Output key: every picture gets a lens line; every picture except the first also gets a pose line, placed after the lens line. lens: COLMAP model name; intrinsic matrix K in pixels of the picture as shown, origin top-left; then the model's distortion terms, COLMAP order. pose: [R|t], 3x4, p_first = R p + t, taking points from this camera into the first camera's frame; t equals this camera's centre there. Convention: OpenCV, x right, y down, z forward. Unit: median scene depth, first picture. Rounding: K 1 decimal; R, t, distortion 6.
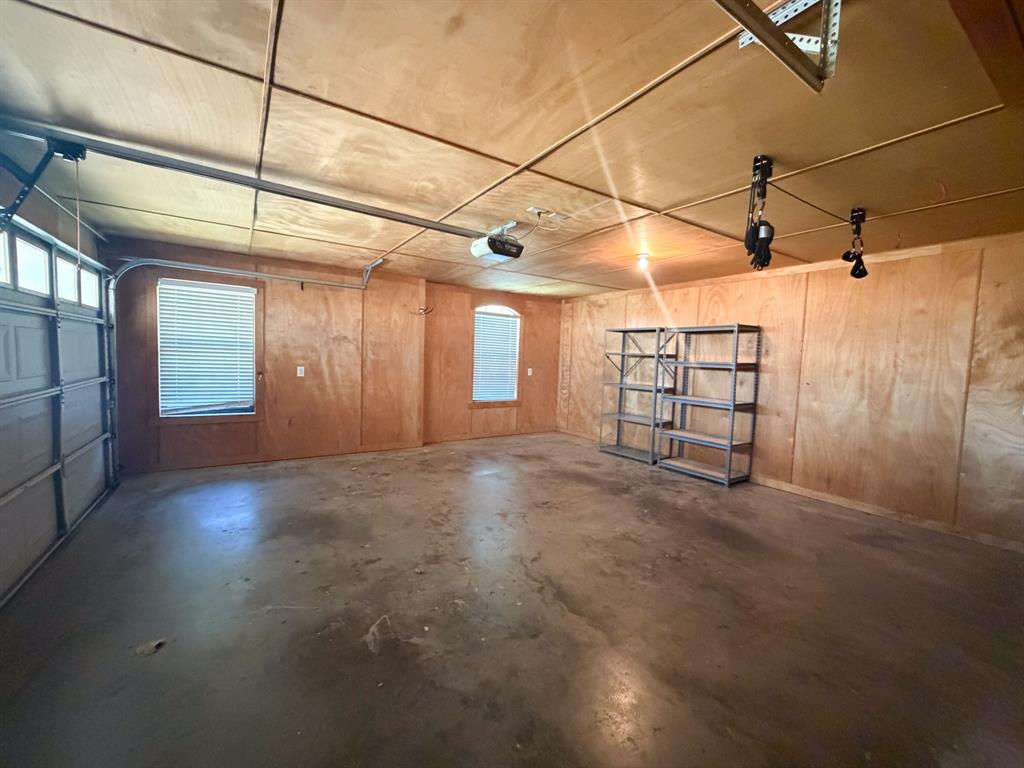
lens RADIAL K [[410.4, 0, 512.0], [0, 410.4, 384.0], [0, 0, 1]] dist [-0.001412, -0.000048]
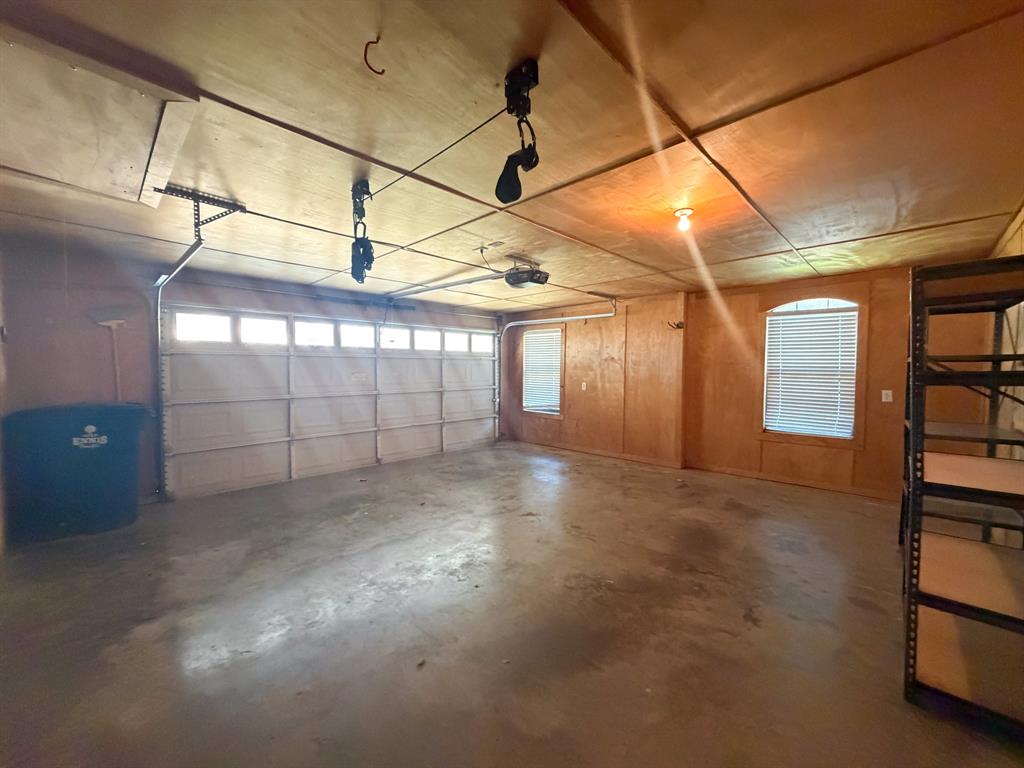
lens RADIAL K [[410.4, 0, 512.0], [0, 410.4, 384.0], [0, 0, 1]] dist [-0.001412, -0.000048]
pose [[0.220386, 0.003516, -0.975406, 0.708468], [-0.064322, 0.997869, -0.010936, -0.008179], [0.973290, 0.065150, 0.220142, 0.475646]]
